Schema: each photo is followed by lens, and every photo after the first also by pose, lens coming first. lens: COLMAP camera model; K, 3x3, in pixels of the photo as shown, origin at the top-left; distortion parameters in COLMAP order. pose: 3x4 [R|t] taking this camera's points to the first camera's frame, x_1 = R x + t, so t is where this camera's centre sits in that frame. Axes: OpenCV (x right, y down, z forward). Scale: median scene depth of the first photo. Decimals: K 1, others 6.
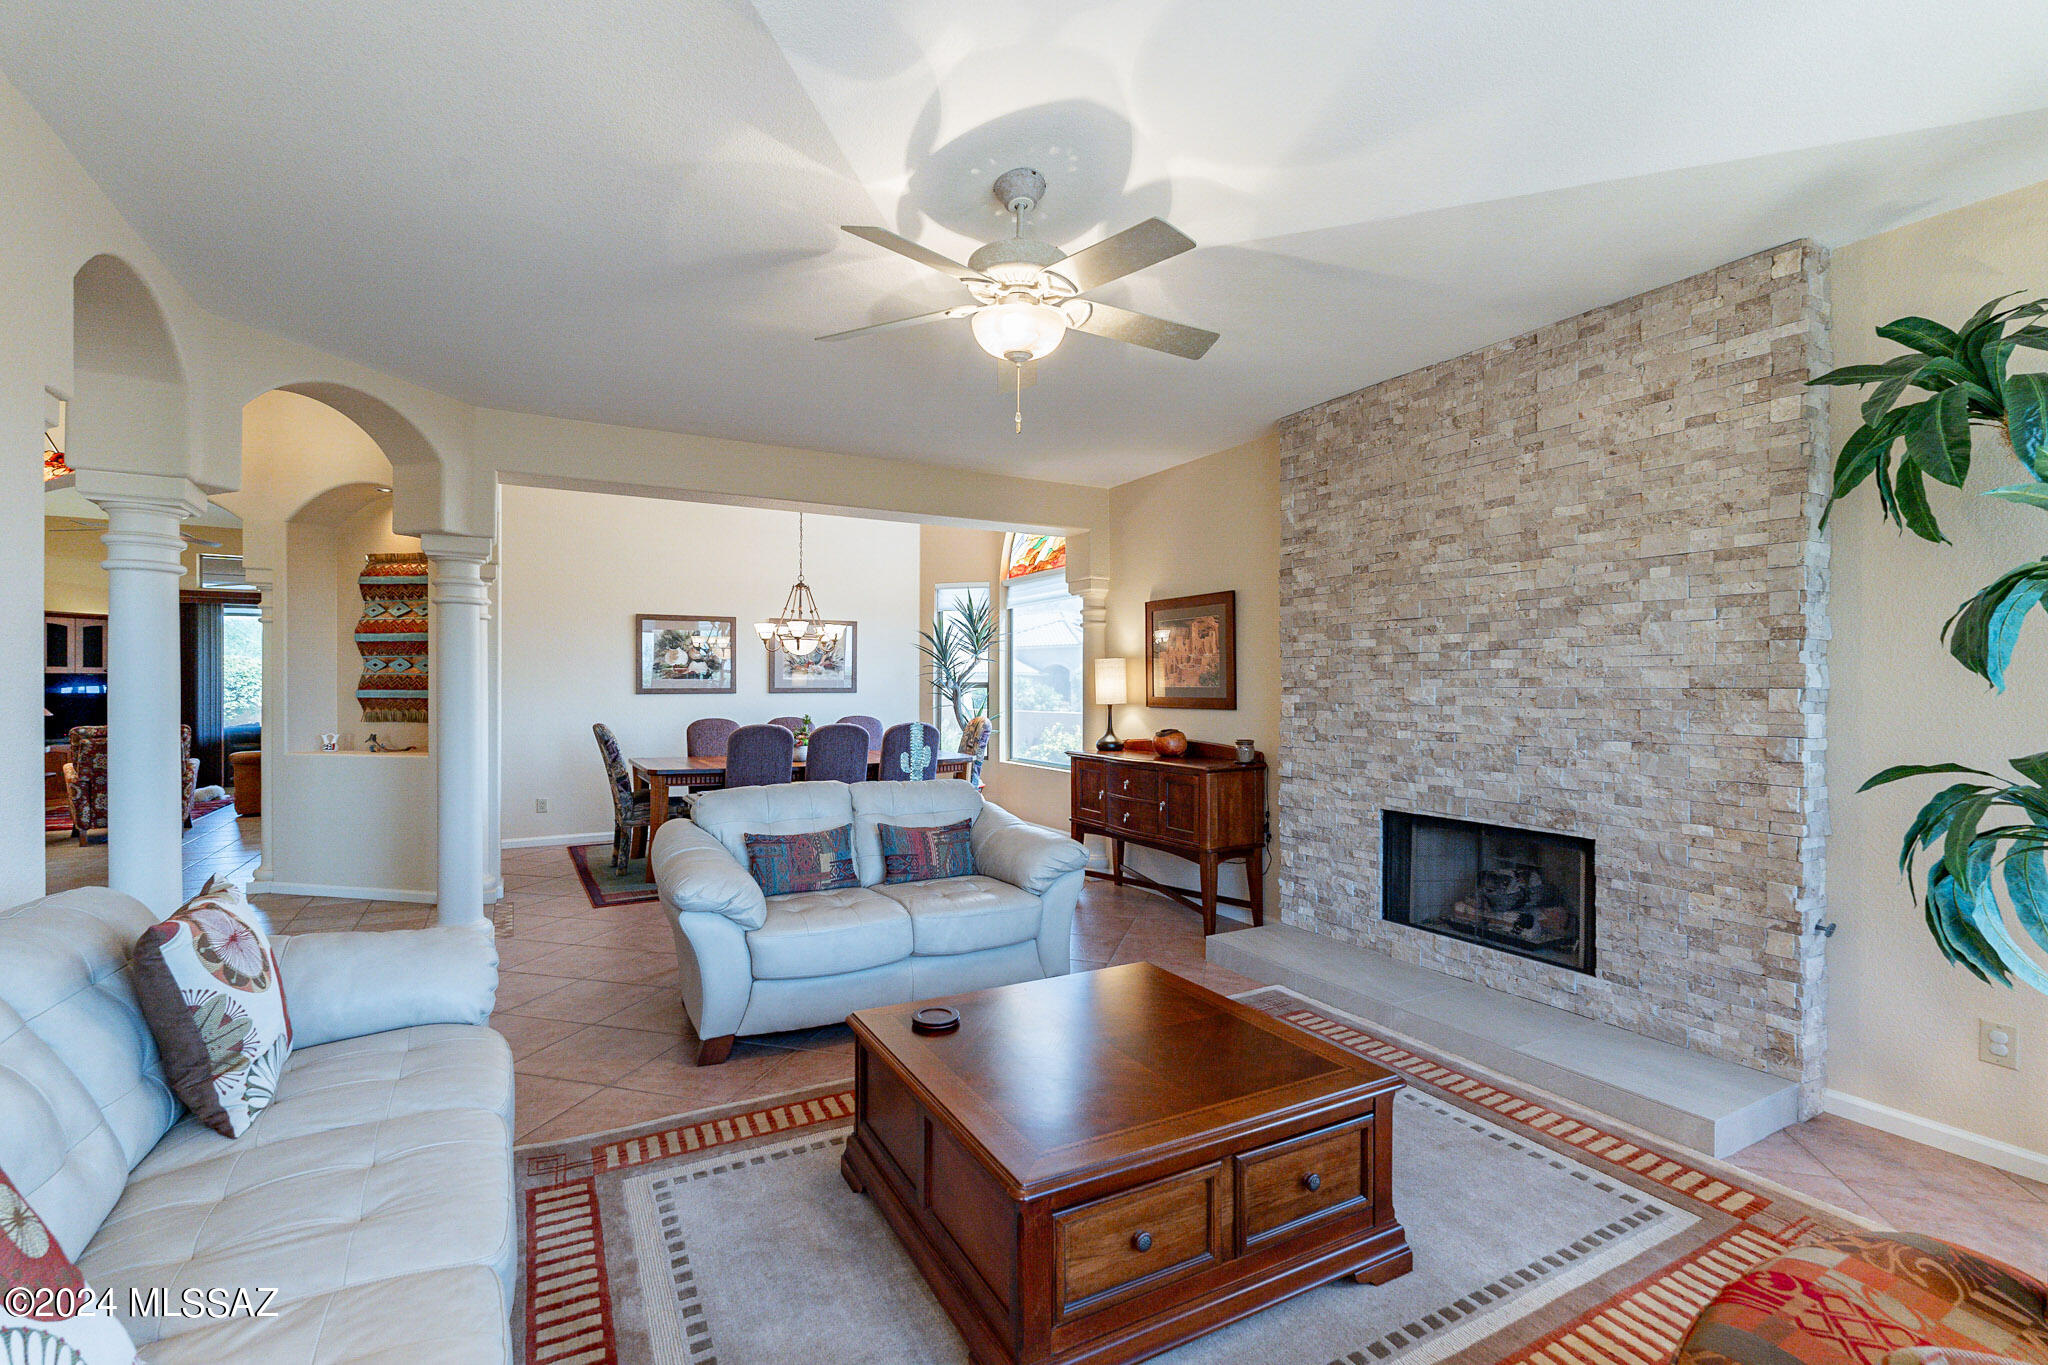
lens RADIAL K [[925.2, 0, 1015.5], [0, 925.2, 683.6], [0, 0, 1]] dist [-0.007107, 0.001978]
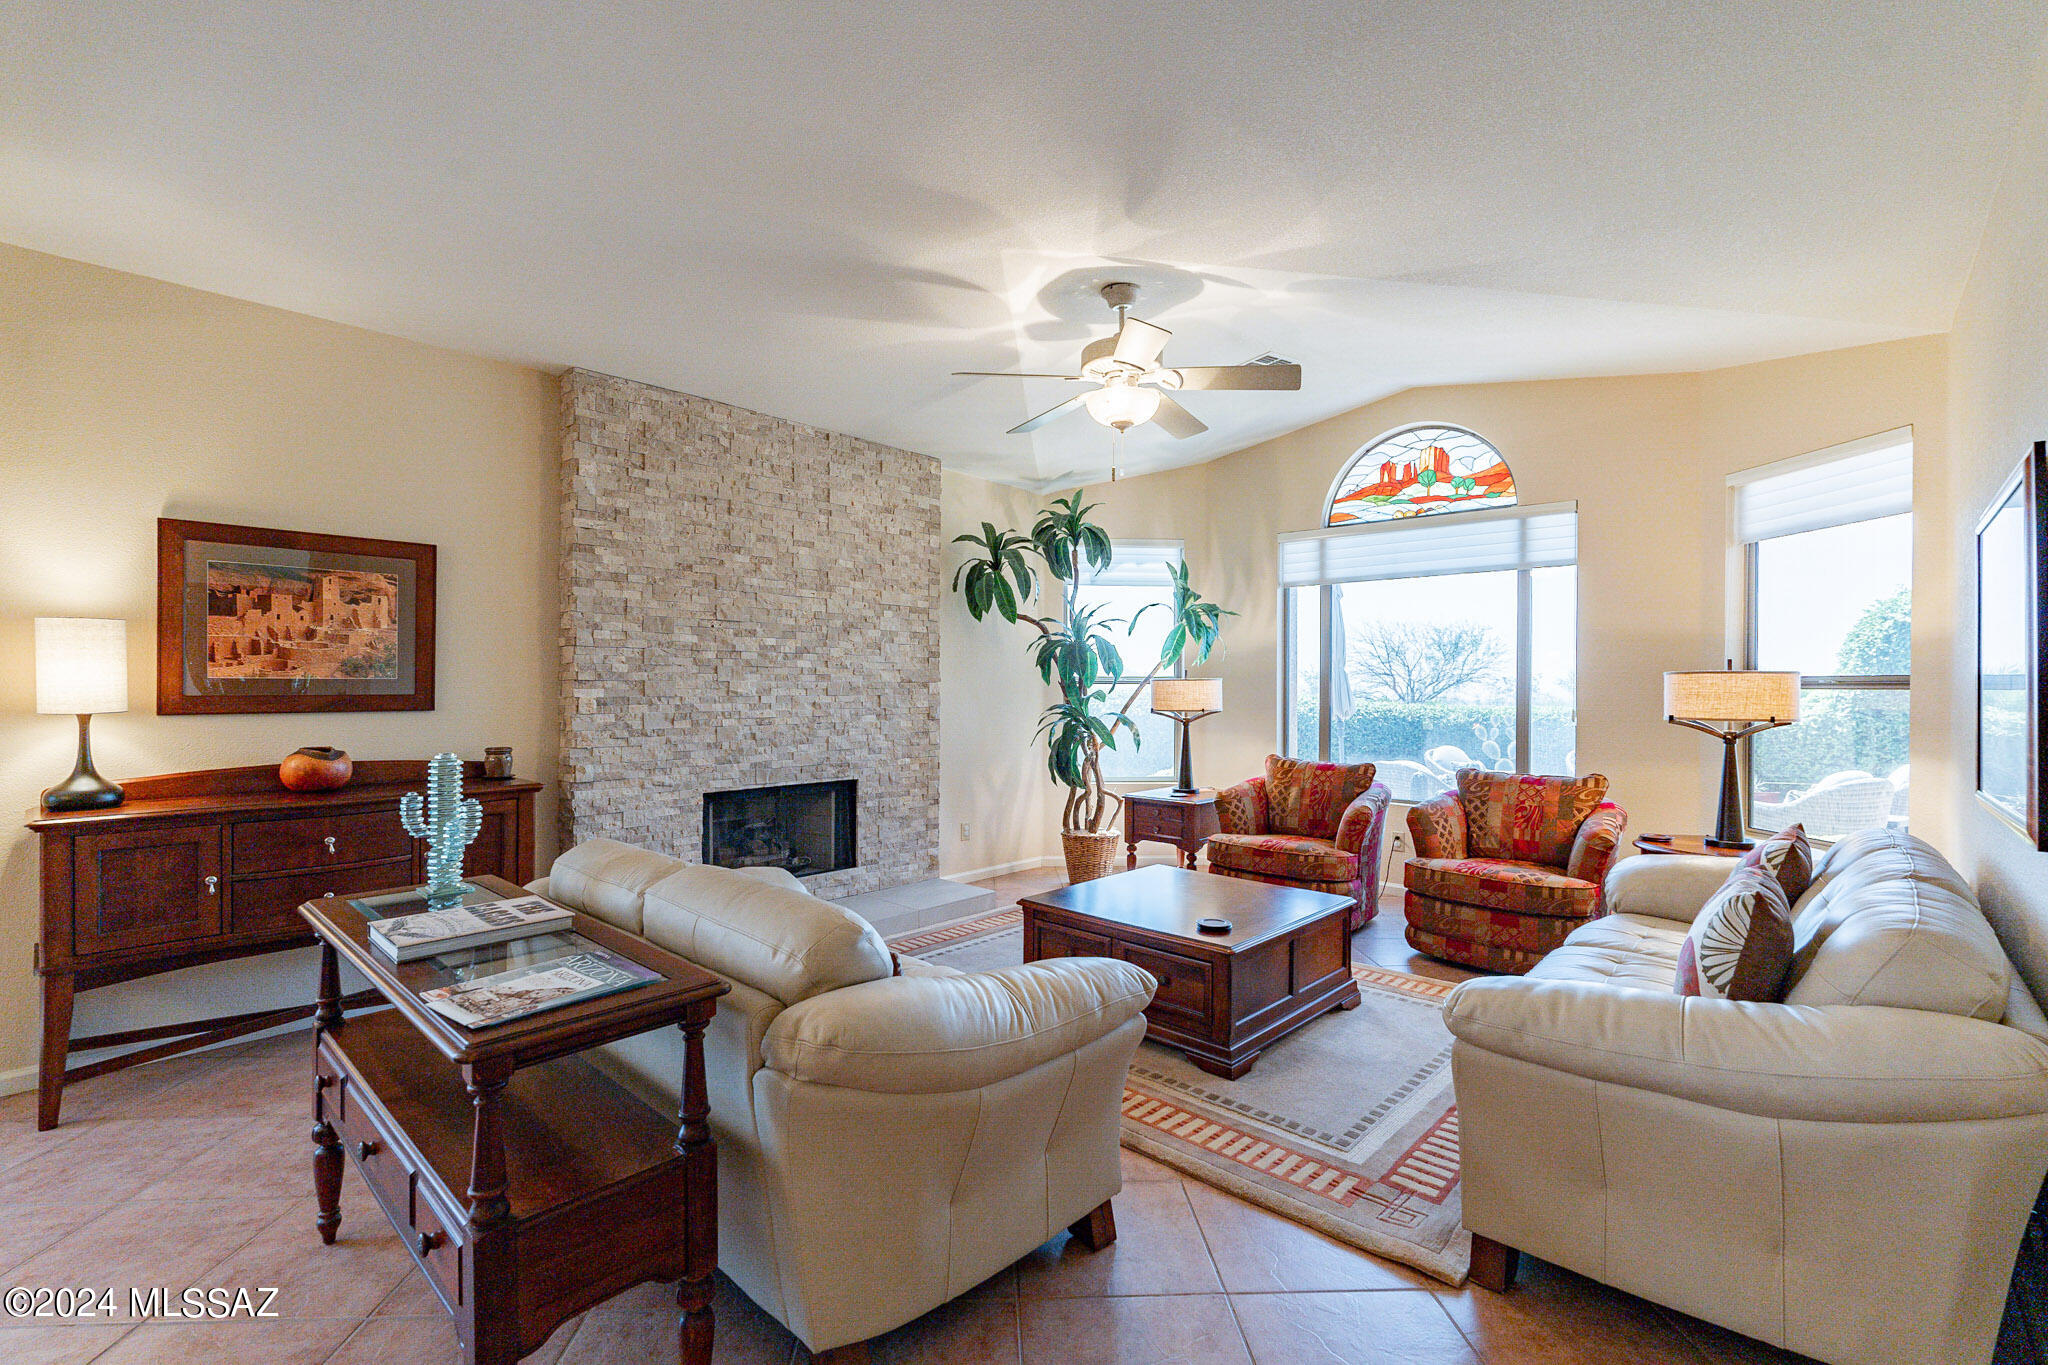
lens RADIAL K [[925.2, 0, 1024.4], [0, 925.2, 689.2], [0, 0, 1]] dist [-0.007107, 0.001978]
pose [[-0.339003, -0.009957, 0.940733, -0.796414], [-0.009626, 0.999928, 0.007114, 0.002857], [-0.940736, -0.006644, -0.339074, 1.075939]]
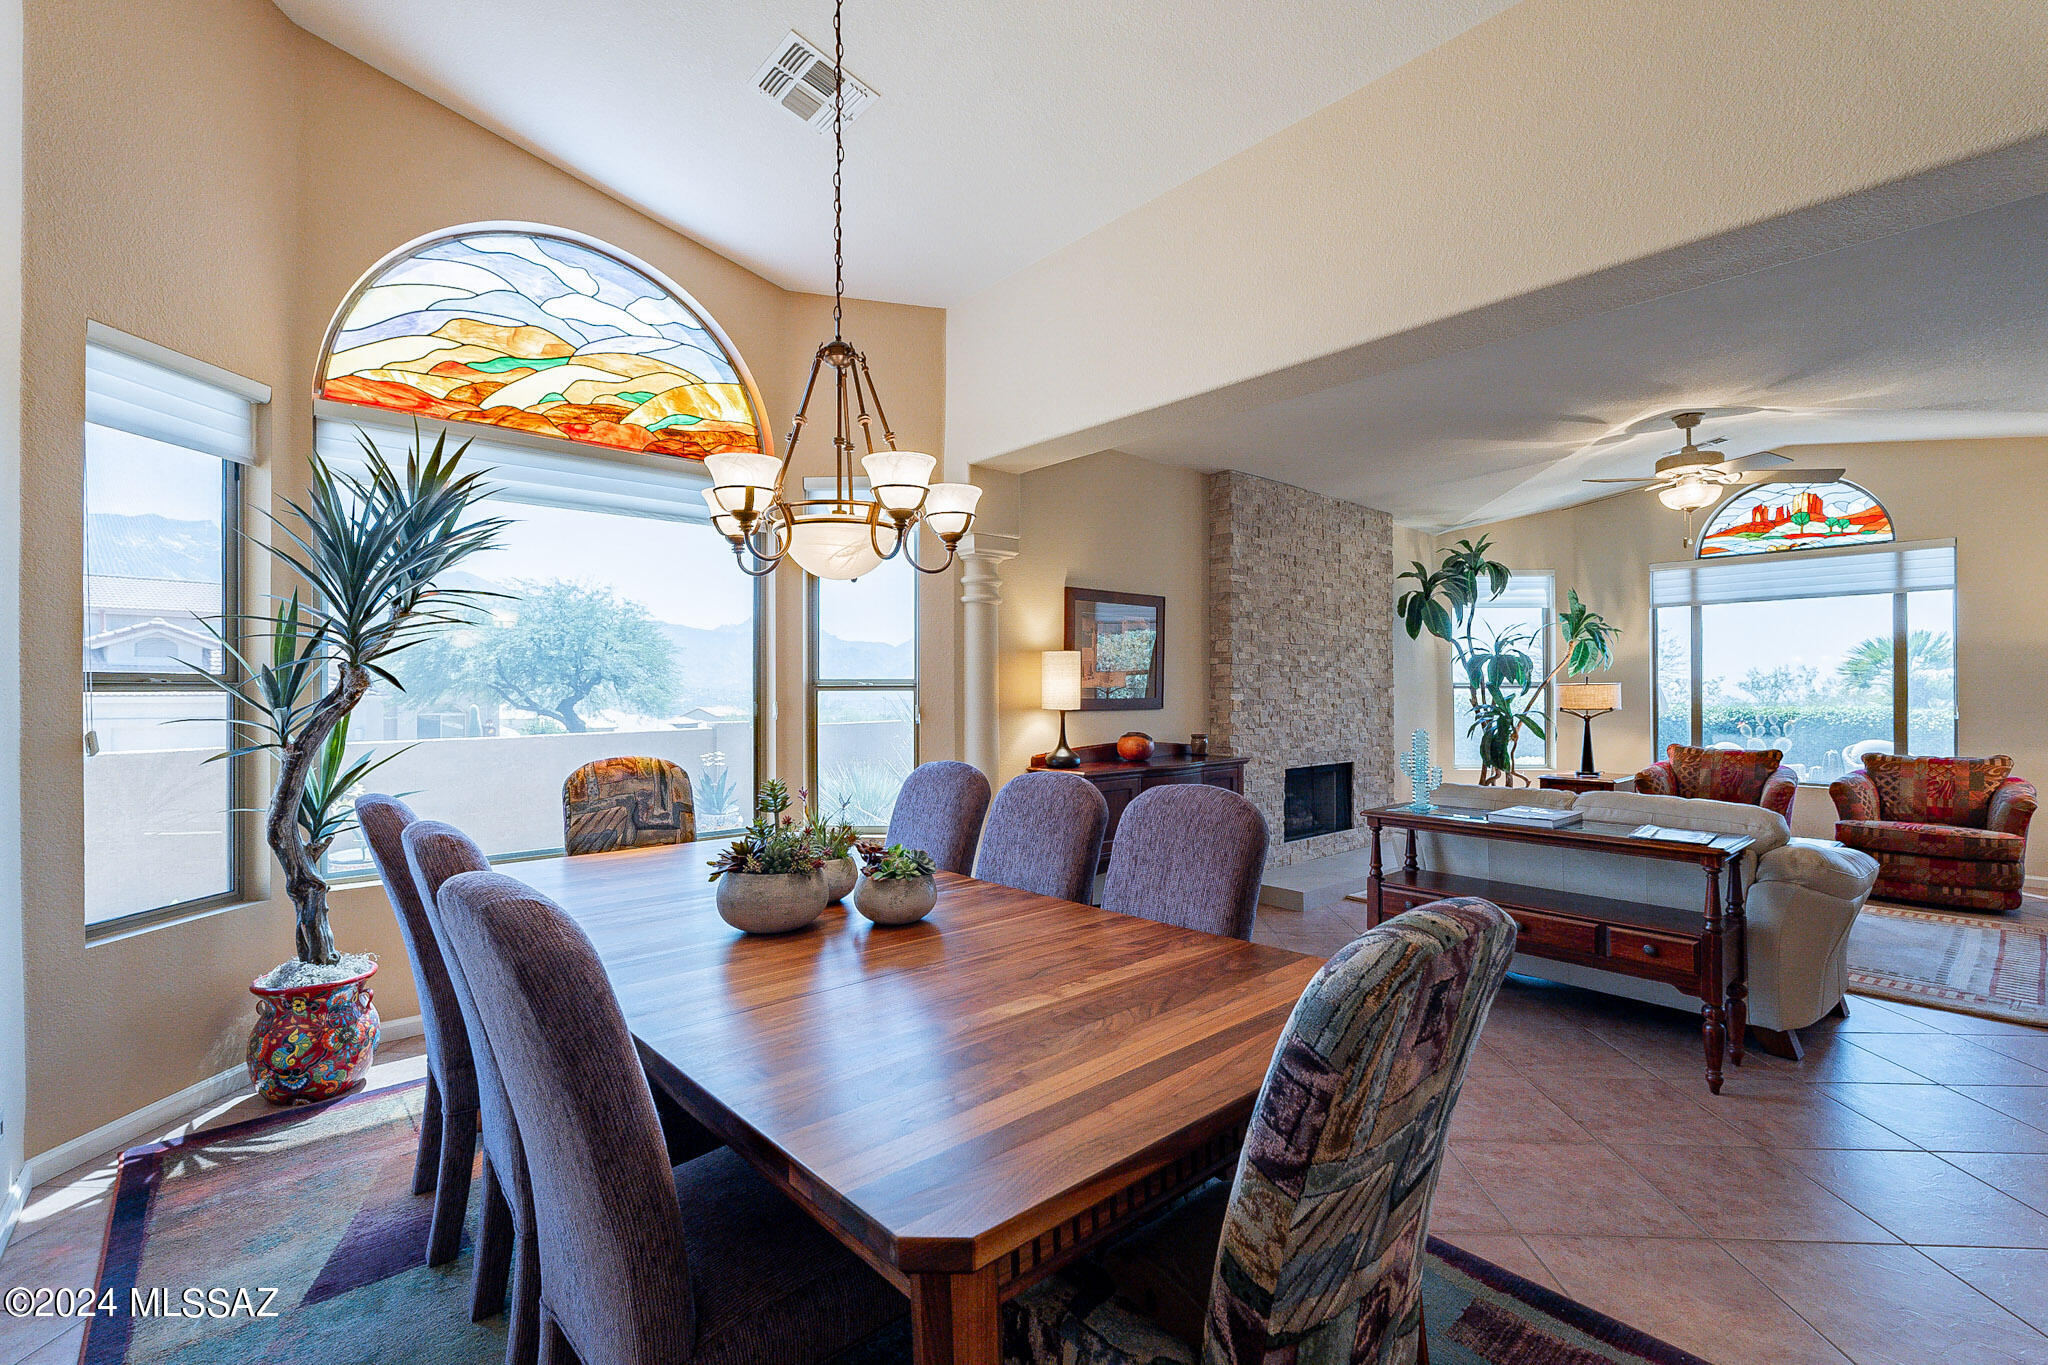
lens RADIAL K [[925.2, 0, 1012.5], [0, 925.2, 684.8], [0, 0, 1]] dist [-0.007107, 0.001978]
pose [[-0.236401, 0.003505, 0.971649, -1.009637], [-0.002208, 0.999989, -0.004144, 0.006955], [-0.971653, -0.003125, -0.236391, 1.888538]]
